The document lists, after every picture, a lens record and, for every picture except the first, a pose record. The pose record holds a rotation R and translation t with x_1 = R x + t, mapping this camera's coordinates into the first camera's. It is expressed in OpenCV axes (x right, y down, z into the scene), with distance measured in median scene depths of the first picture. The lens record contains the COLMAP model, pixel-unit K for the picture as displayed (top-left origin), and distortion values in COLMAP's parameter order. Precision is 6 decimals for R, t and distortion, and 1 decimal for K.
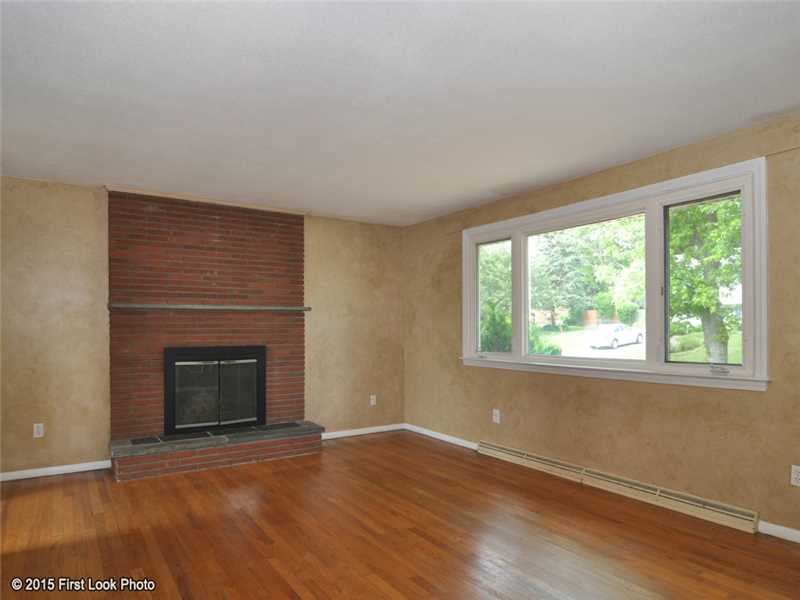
lens RADIAL K [[505.6, 0, 450.3], [0, 505.6, 328.6], [0, 0, 1]] dist [0.007418, 0.001010]
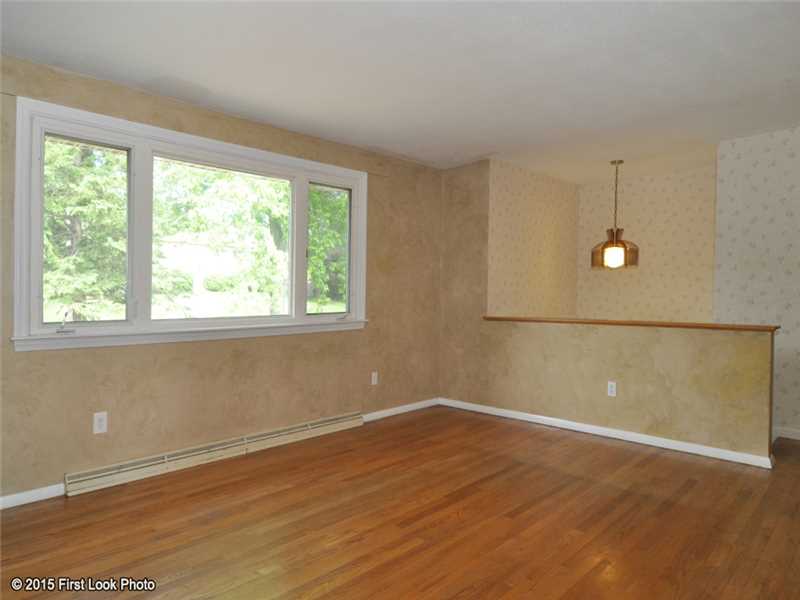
lens RADIAL K [[507.7, 0, 400.5], [0, 507.7, 283.6], [0, 0, 1]] dist [0.005845, 0.000277]
pose [[-0.130716, 0.002167, 0.991418, -0.709982], [-0.017239, 0.999841, -0.004458, -0.004126], [-0.991270, -0.017673, -0.130658, 0.868345]]
